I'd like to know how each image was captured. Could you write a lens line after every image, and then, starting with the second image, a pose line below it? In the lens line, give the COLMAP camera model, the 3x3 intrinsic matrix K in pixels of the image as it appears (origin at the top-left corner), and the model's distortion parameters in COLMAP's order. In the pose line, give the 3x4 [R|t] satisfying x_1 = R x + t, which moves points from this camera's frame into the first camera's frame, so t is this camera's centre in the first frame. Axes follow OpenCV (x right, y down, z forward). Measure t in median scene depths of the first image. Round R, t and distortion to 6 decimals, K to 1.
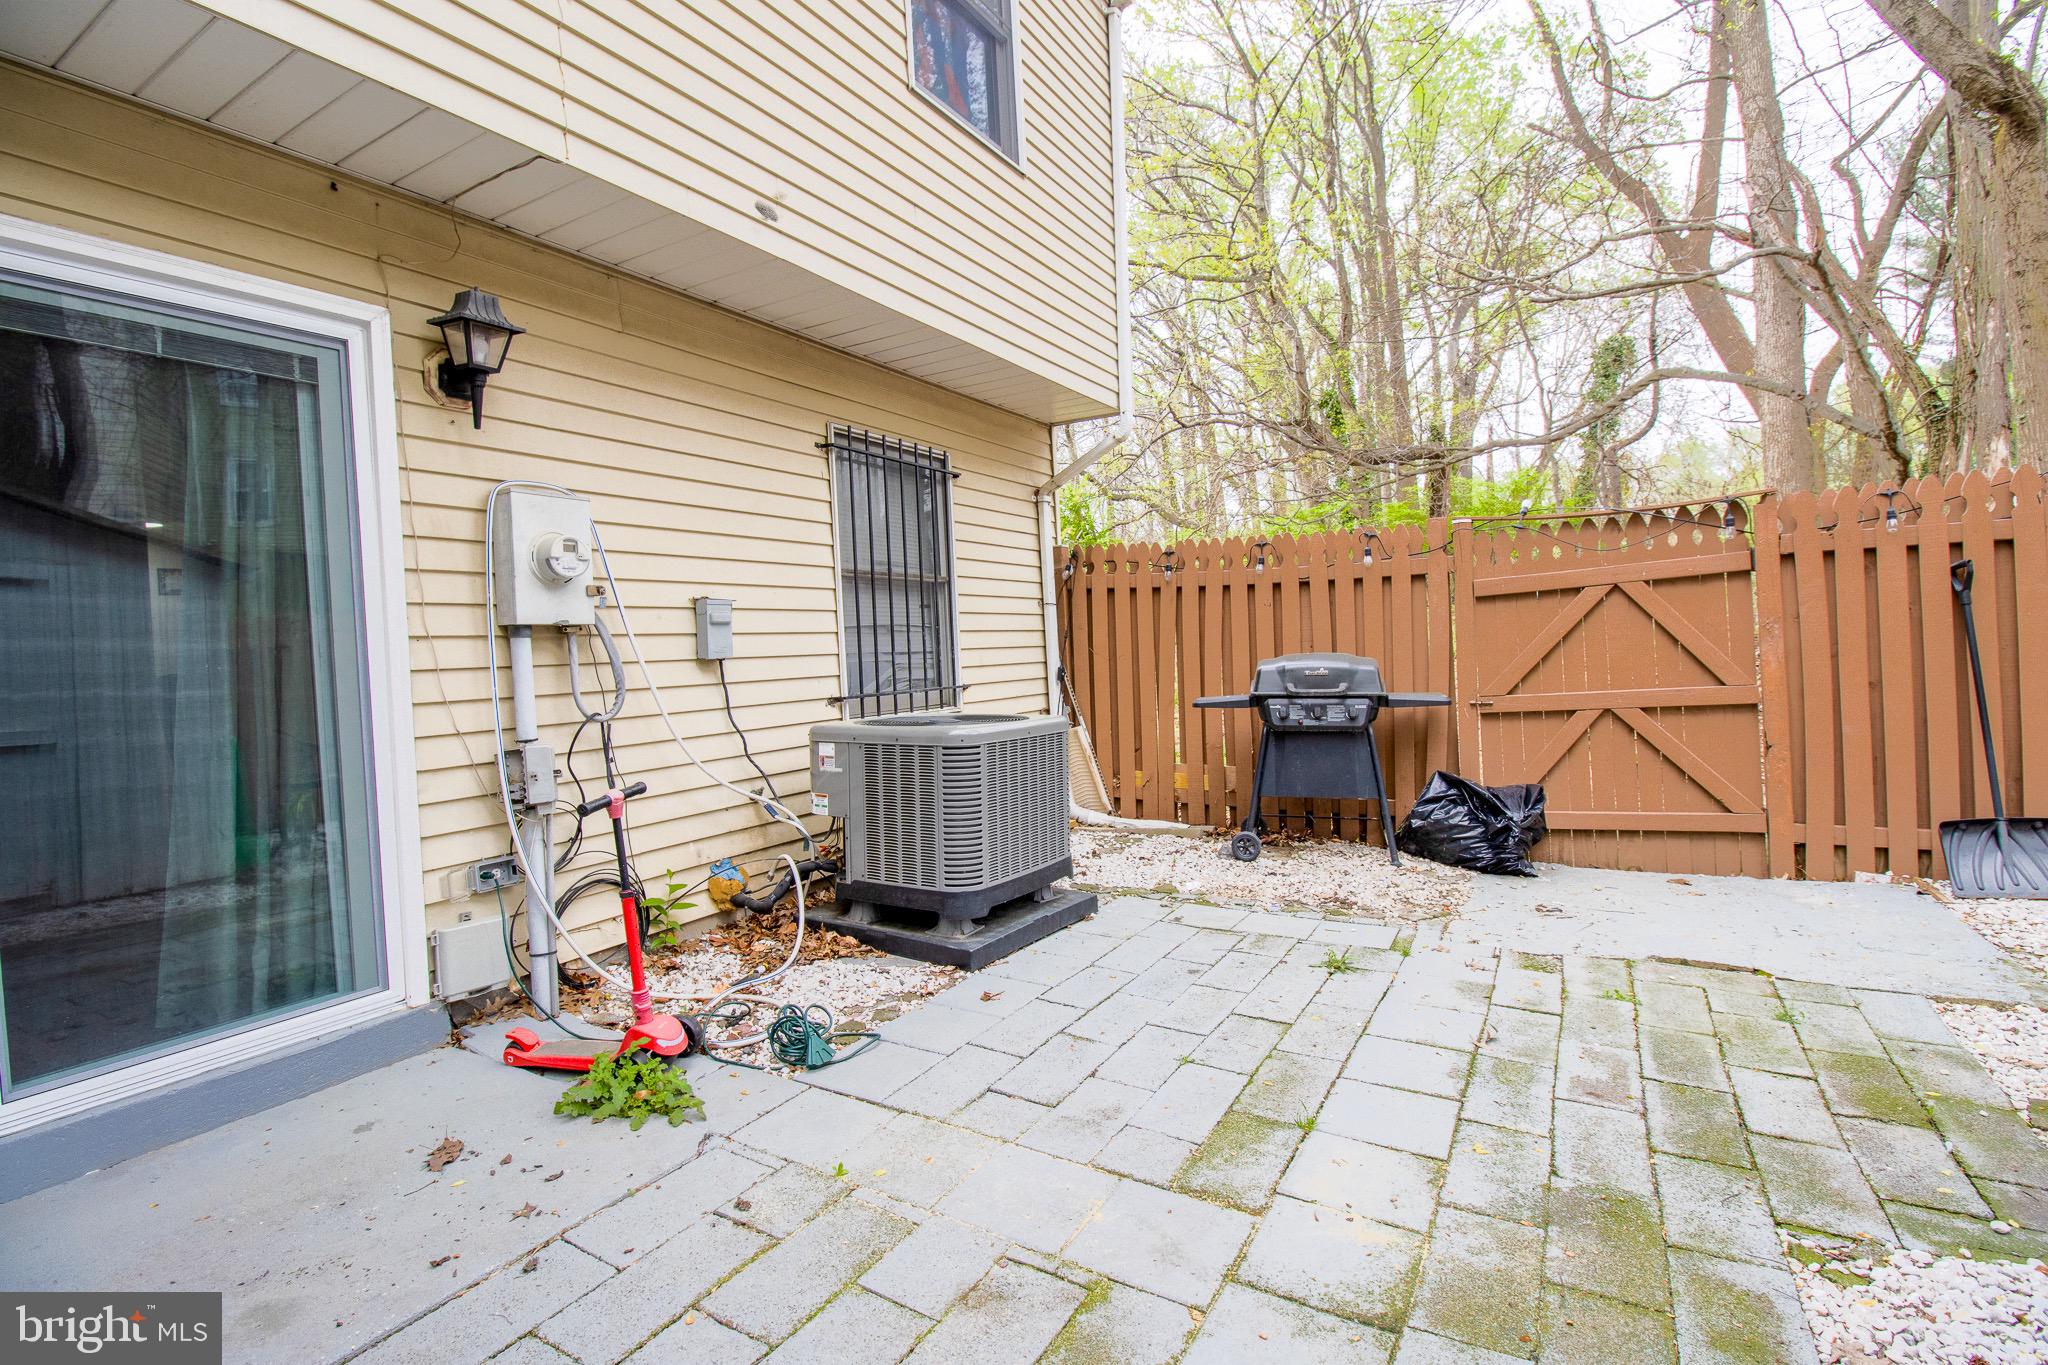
lens RADIAL K [[962.9, 0, 1014.3], [0, 962.9, 682.7], [0, 0, 1]] dist [-0.018197, -0.002614]
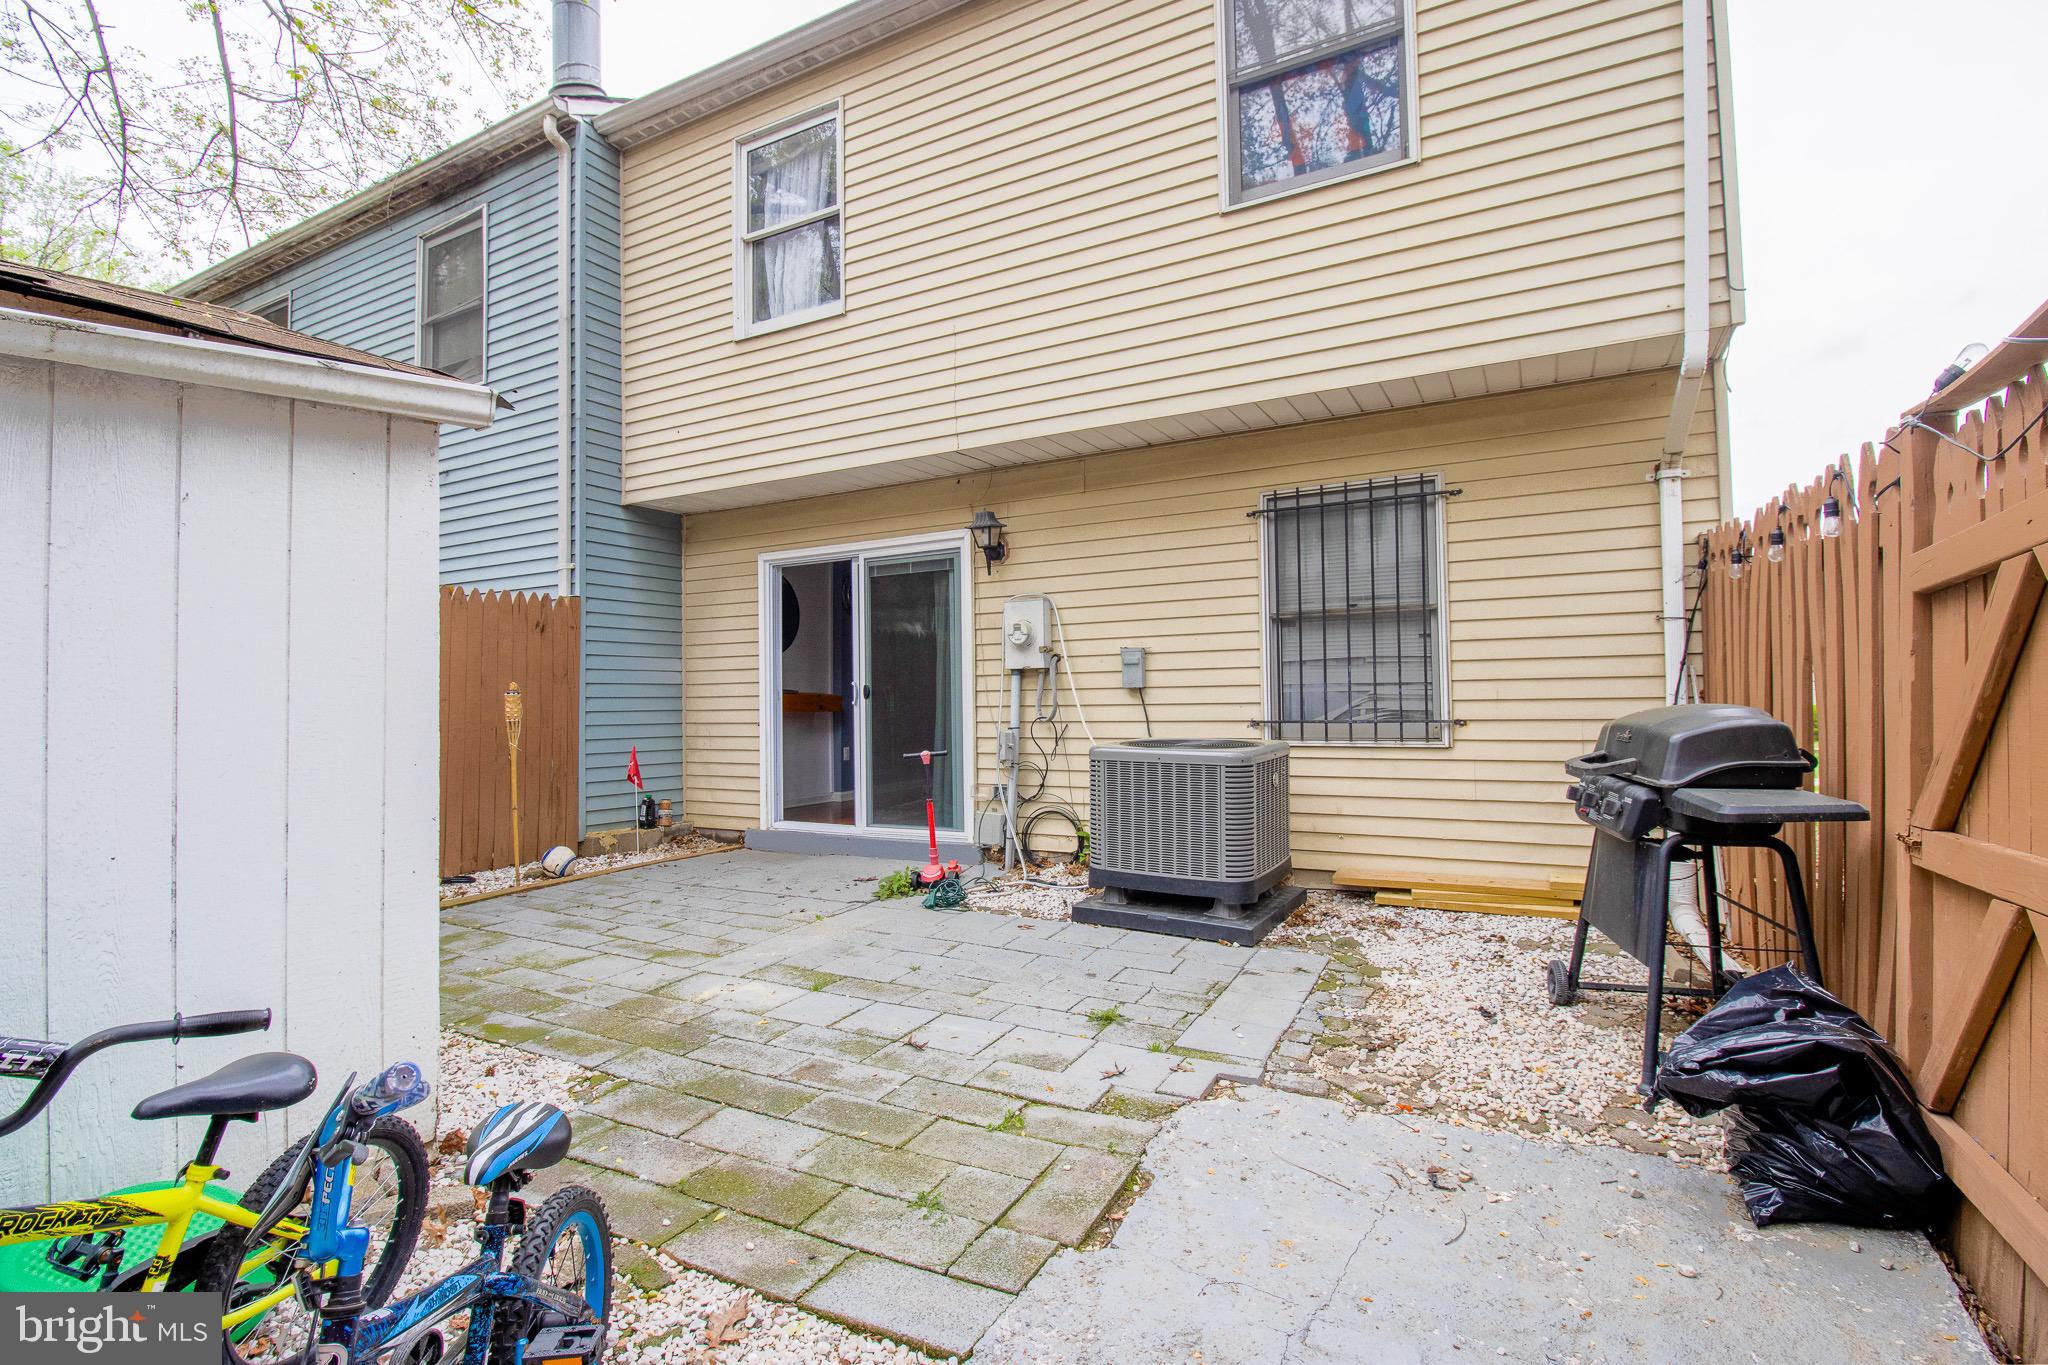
lens RADIAL K [[947.4, 0, 1011.8], [0, 947.4, 681.3], [0, 0, 1]] dist [0.002096, 0.000103]
pose [[0.036192, 0.025181, -0.999028, 1.354170], [-0.018023, 0.999536, 0.024541, -0.079456], [0.999182, 0.017117, 0.036629, 0.886001]]
